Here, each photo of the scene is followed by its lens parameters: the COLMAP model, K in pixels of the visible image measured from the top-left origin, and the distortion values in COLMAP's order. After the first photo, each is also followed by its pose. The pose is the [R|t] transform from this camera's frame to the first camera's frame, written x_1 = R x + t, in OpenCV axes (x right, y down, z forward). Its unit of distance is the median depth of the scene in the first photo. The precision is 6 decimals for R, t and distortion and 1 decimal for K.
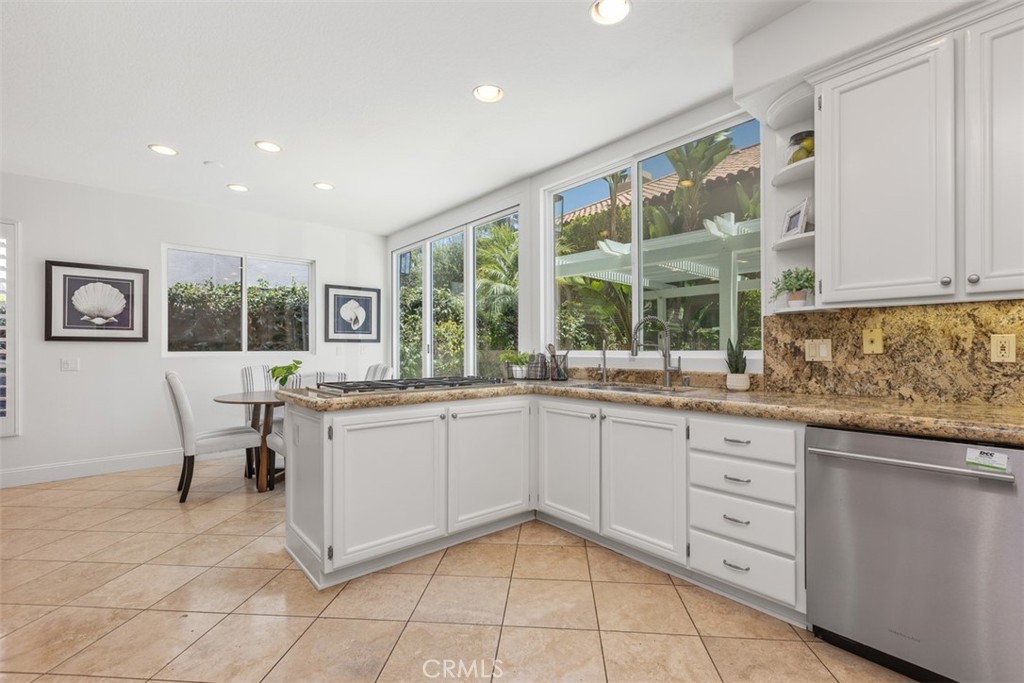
lens RADIAL K [[456.4, 0, 516.6], [0, 456.4, 345.5], [0, 0, 1]] dist [-0.003745, -0.000494]
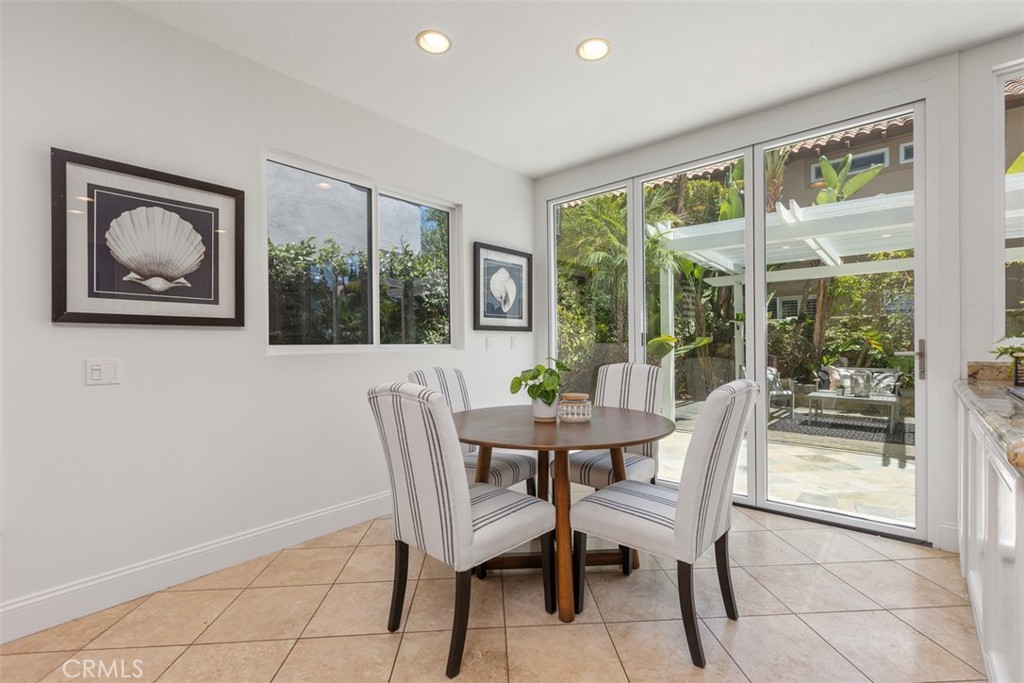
lens RADIAL K [[456.4, 0, 508.2], [0, 456.4, 340.8], [0, 0, 1]] dist [-0.003745, -0.000494]
pose [[0.989379, -0.007319, 0.145177, -0.595637], [0.007704, 0.999968, -0.002089, 0.012280], [-0.145157, 0.003185, 0.989403, 0.438630]]
